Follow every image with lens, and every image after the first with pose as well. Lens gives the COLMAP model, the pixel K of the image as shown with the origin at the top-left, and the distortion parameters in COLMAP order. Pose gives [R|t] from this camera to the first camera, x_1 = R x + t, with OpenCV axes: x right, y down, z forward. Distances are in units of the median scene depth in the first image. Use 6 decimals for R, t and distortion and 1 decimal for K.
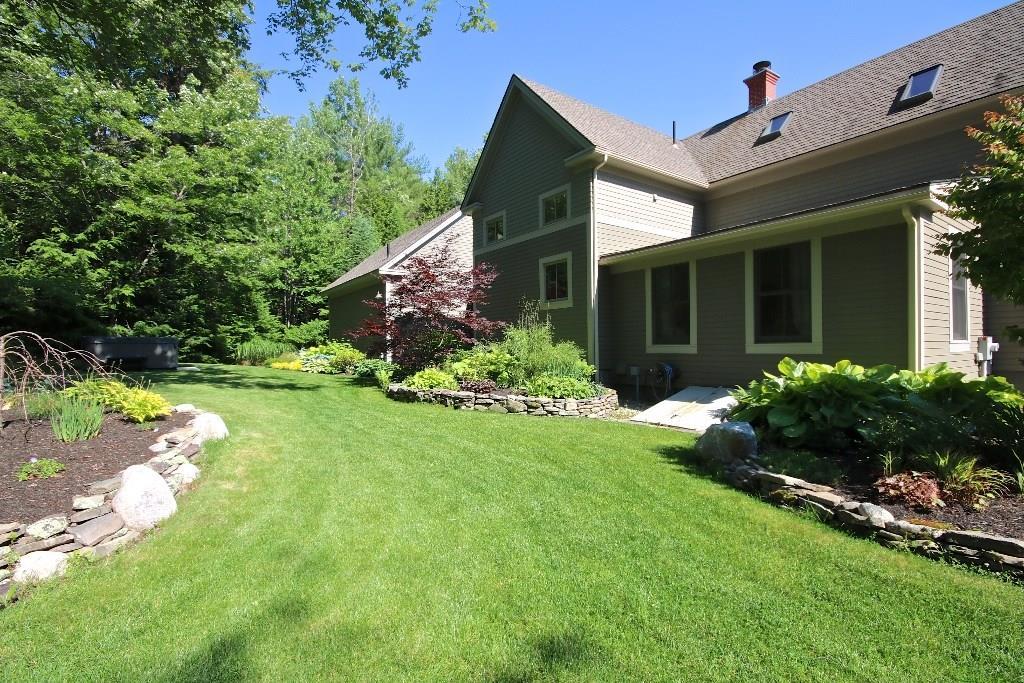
lens RADIAL K [[480.1, 0, 511.8], [0, 480.1, 351.5], [0, 0, 1]] dist [-0.000878, -0.000768]
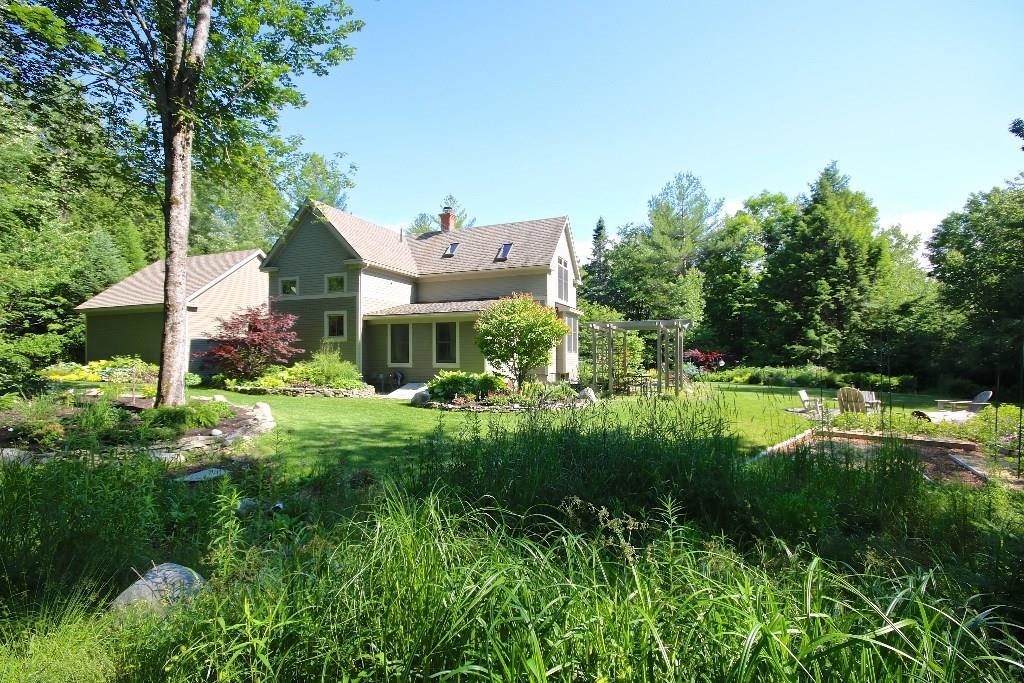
lens RADIAL K [[480.1, 0, 511.8], [0, 480.1, 351.5], [0, 0, 1]] dist [-0.000878, -0.000768]
pose [[0.842669, 0.013114, 0.538272, -0.335089], [-0.004025, 0.999829, -0.018057, -0.025163], [-0.538417, 0.013049, 0.842578, -0.887278]]
